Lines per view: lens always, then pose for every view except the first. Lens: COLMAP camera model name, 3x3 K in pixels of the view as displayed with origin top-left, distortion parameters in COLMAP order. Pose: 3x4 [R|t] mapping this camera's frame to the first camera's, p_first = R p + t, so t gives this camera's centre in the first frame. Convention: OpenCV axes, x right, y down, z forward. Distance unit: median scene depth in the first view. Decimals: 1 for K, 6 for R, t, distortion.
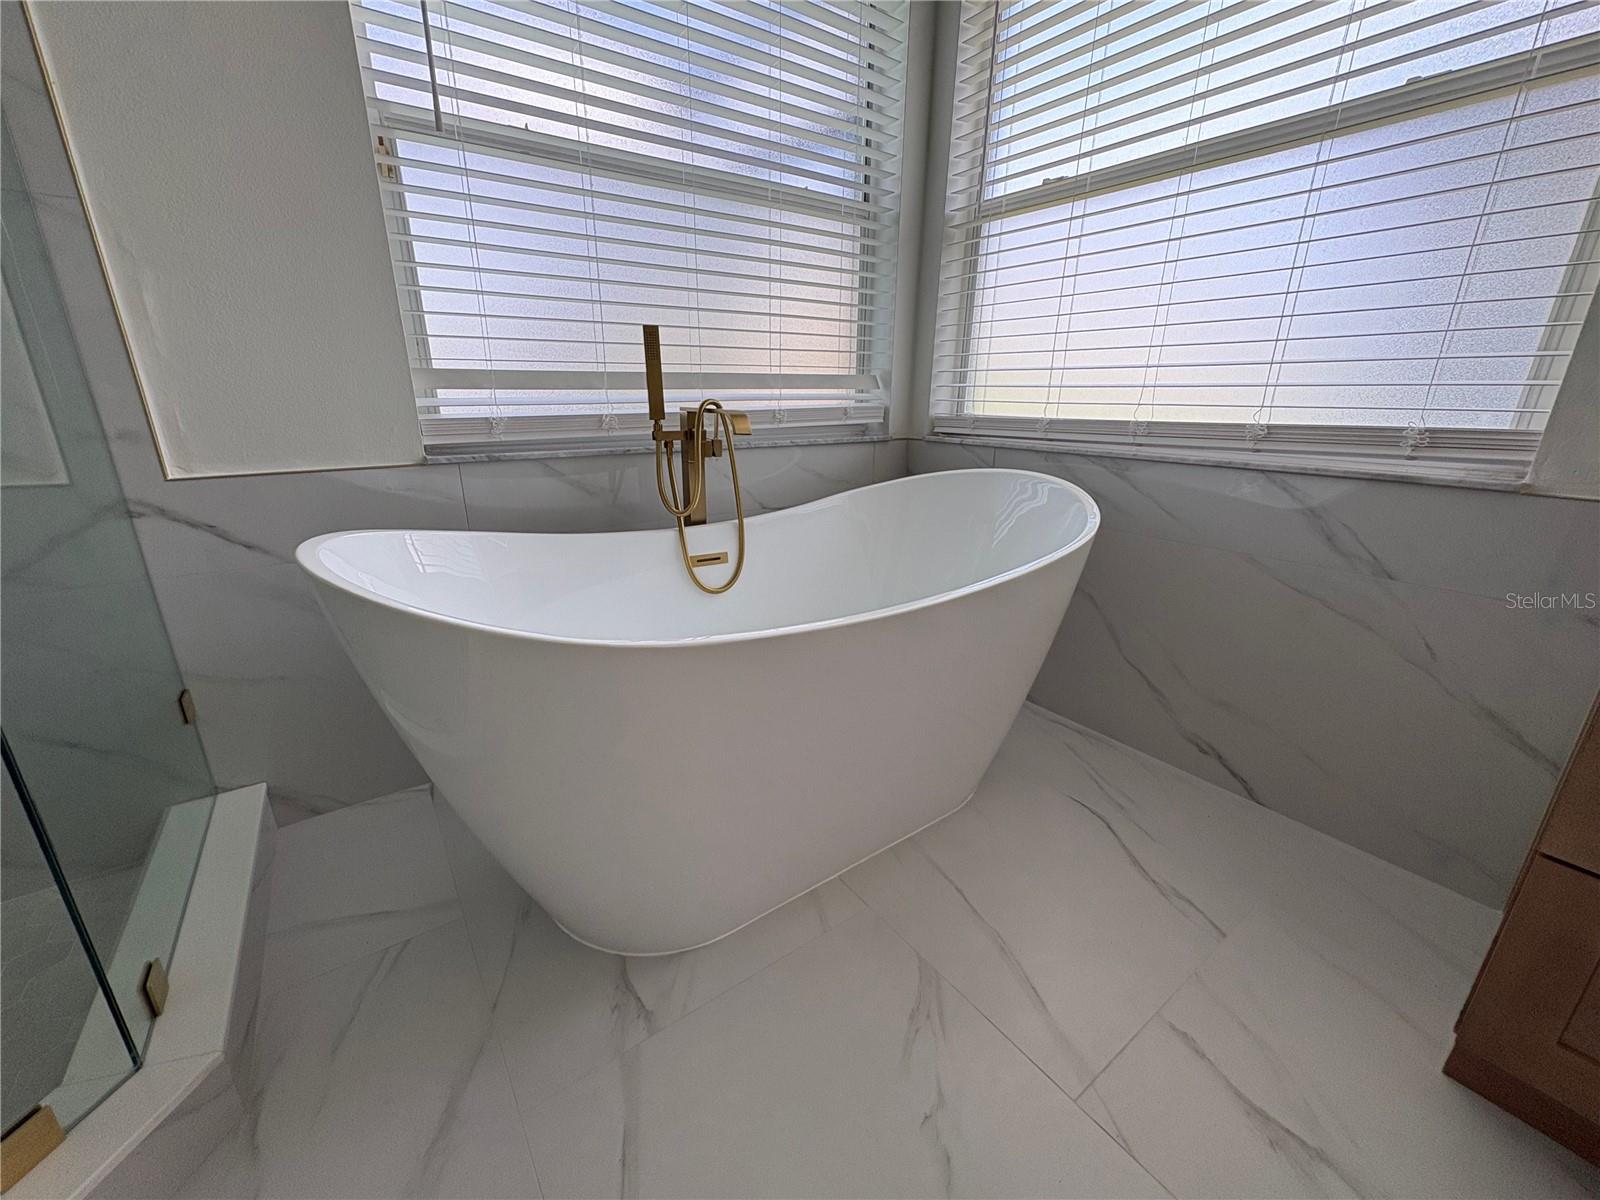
lens RADIAL K [[637.2, 0, 797.0], [0, 637.2, 598.9], [0, 0, 1]] dist [0.001581, -0.000401]
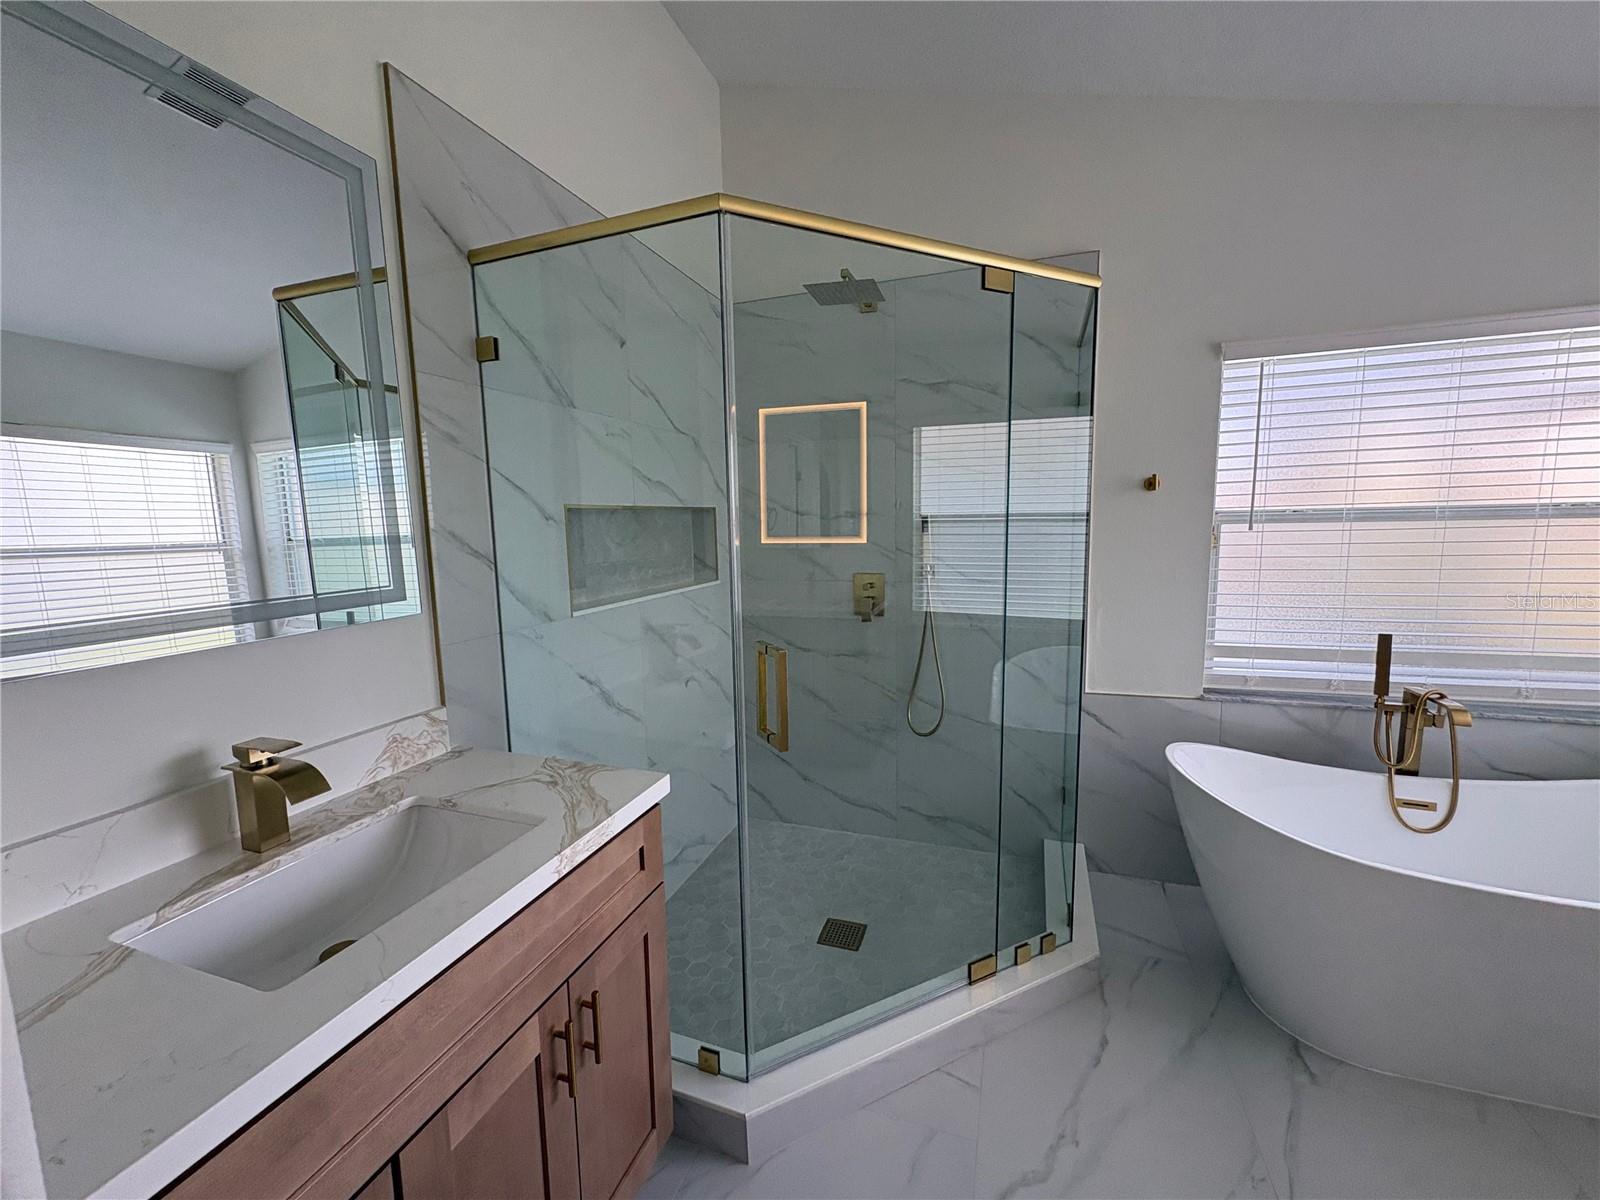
lens RADIAL K [[637.2, 0, 799.9], [0, 637.2, 599.4], [0, 0, 1]] dist [0.001581, -0.000401]
pose [[0.578688, 0.081062, -0.811510, 0.160822], [-0.229285, 0.971085, -0.066502, -0.095862], [0.782654, 0.224551, 0.580542, -0.852674]]
